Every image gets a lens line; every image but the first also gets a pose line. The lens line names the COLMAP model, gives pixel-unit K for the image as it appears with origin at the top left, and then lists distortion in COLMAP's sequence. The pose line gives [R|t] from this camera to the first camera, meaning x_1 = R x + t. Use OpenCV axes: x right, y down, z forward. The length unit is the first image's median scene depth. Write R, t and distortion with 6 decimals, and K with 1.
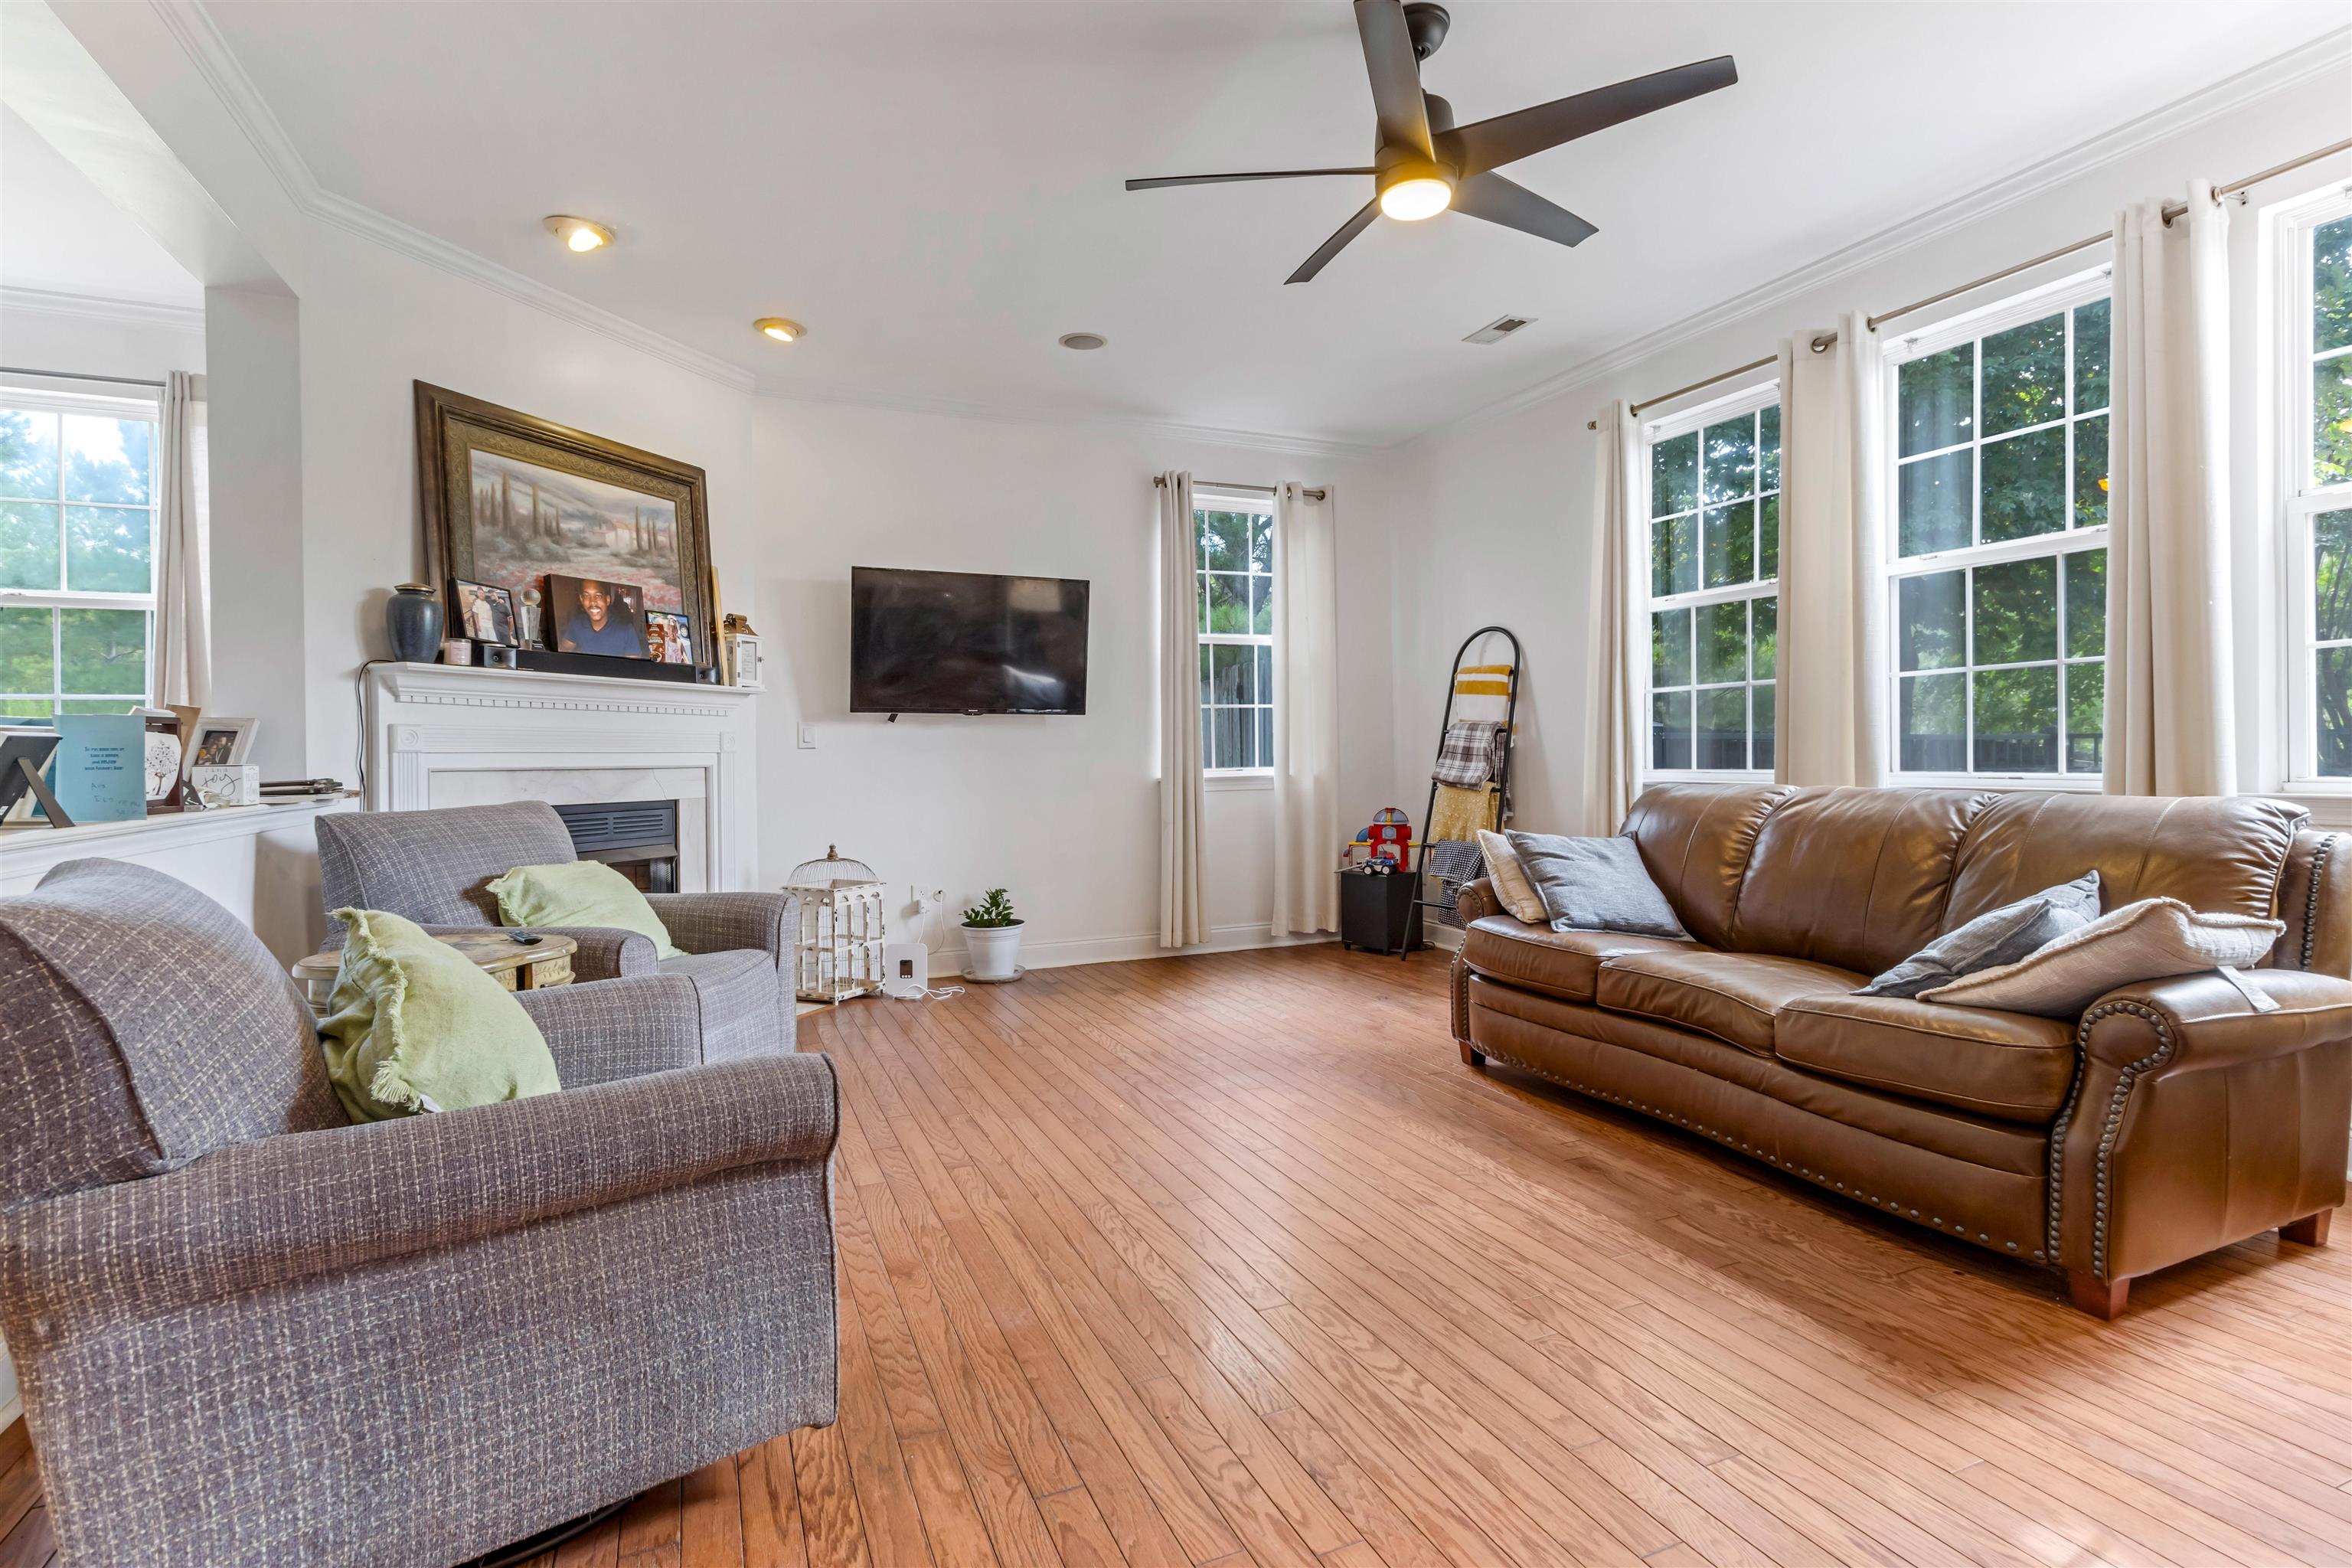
lens RADIAL K [[1136.6, 0, 1181.0], [0, 1136.6, 758.4], [0, 0, 1]] dist [0.001349, 0.001557]
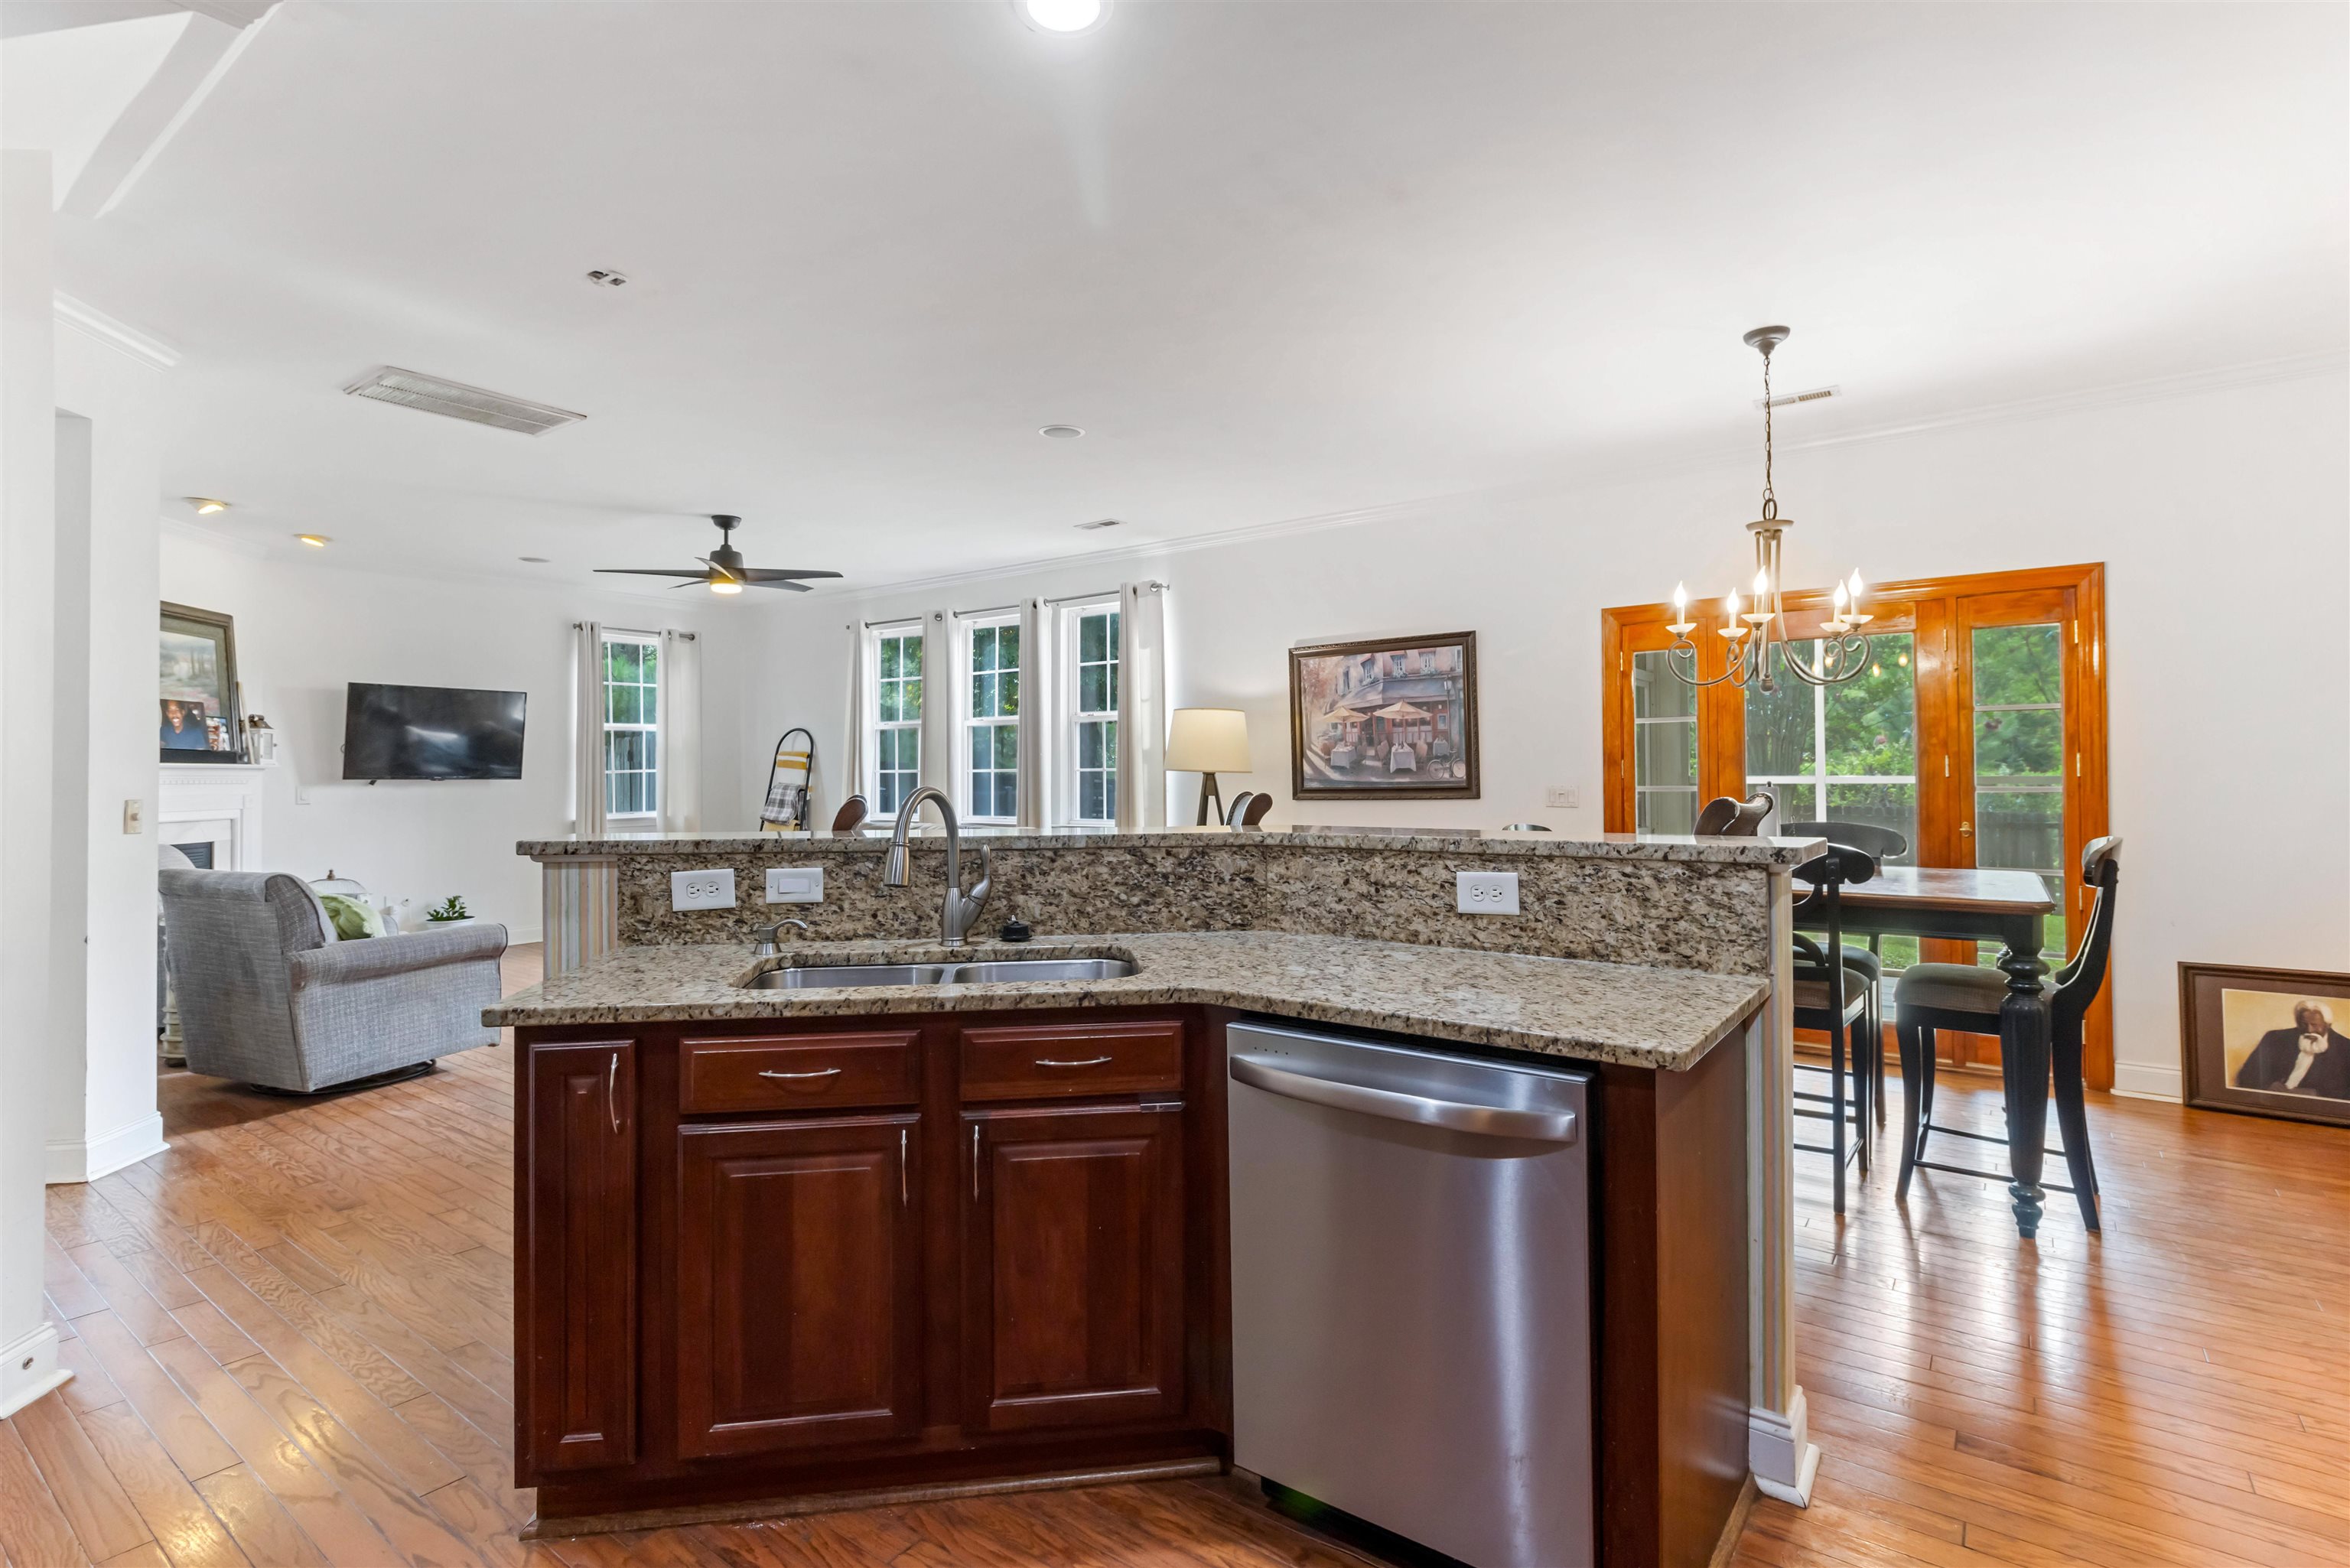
lens RADIAL K [[1135.5, 0, 1183.5], [0, 1135.5, 758.5], [0, 0, 1]] dist [0.001349, 0.001557]
pose [[0.867978, 0.012611, 0.496443, -0.086628], [-0.002403, 0.999772, -0.021197, -0.044607], [-0.496597, 0.017205, 0.867810, -0.942114]]
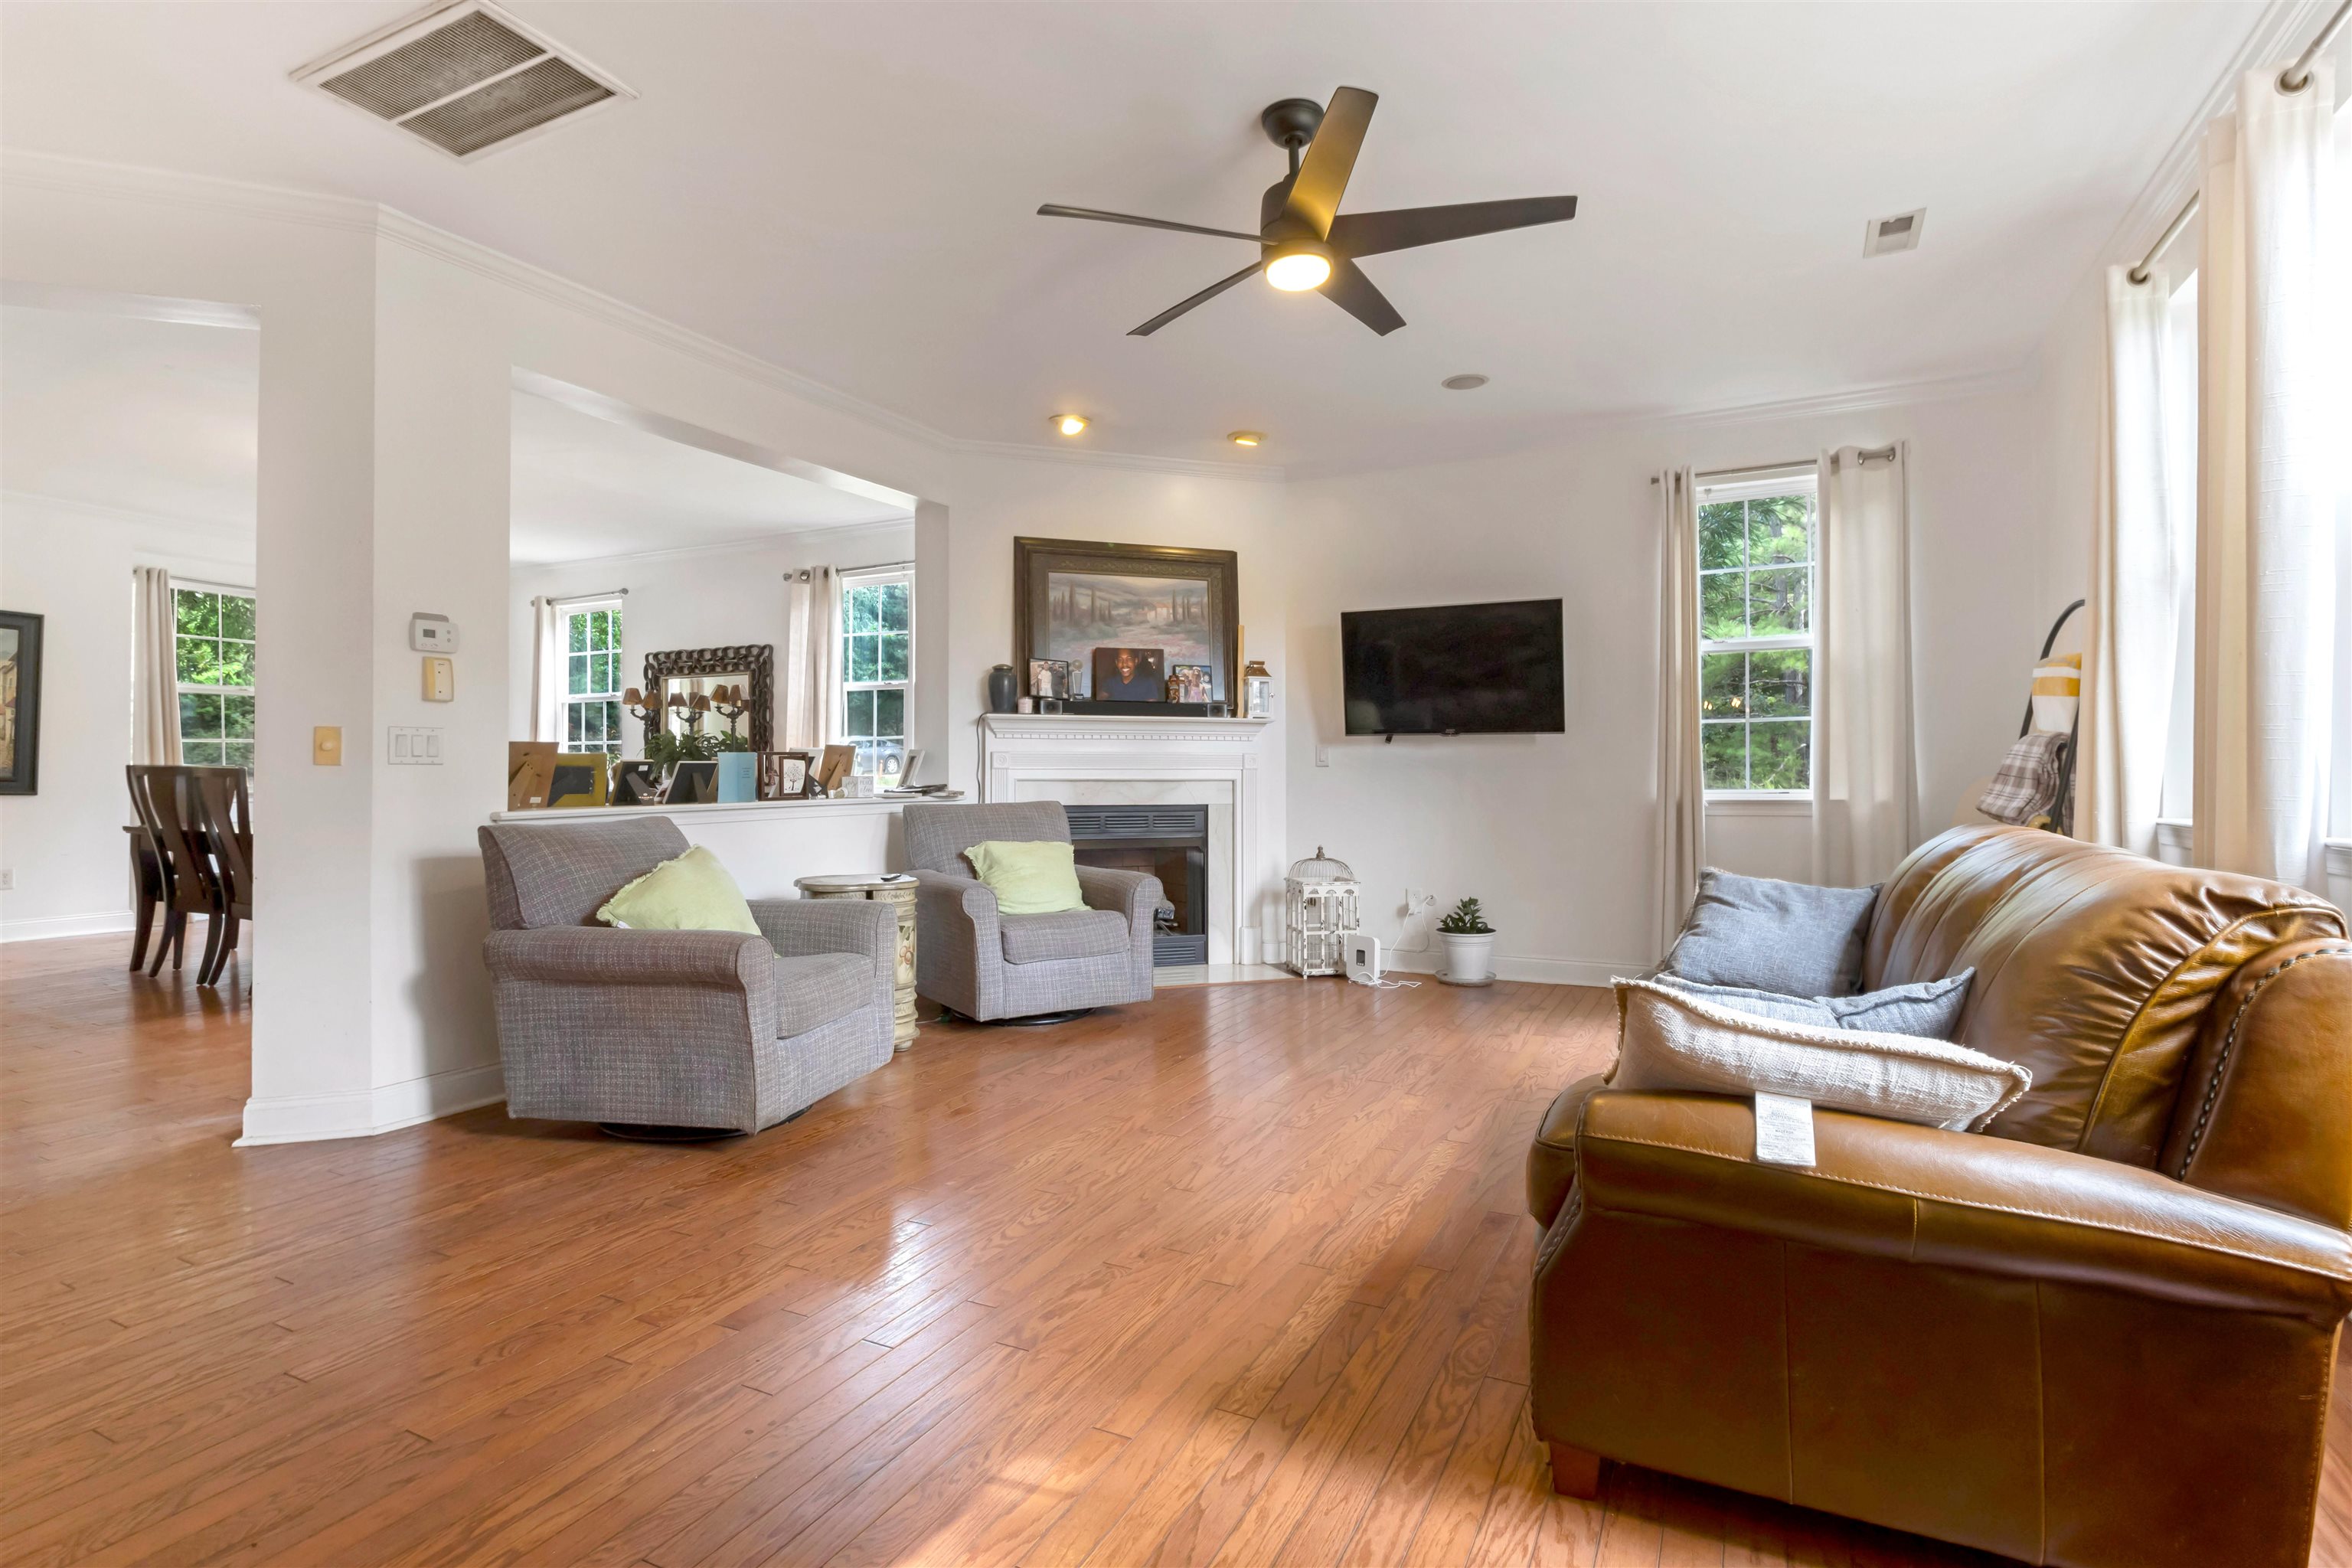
lens RADIAL K [[1136.6, 0, 1171.2], [0, 1136.6, 768.2], [0, 0, 1]] dist [0.001349, 0.001557]
pose [[0.636659, 0.006756, -0.771116, 0.575018], [-0.007626, 0.999968, 0.002465, -0.009311], [0.771108, 0.004311, 0.636690, 0.124408]]
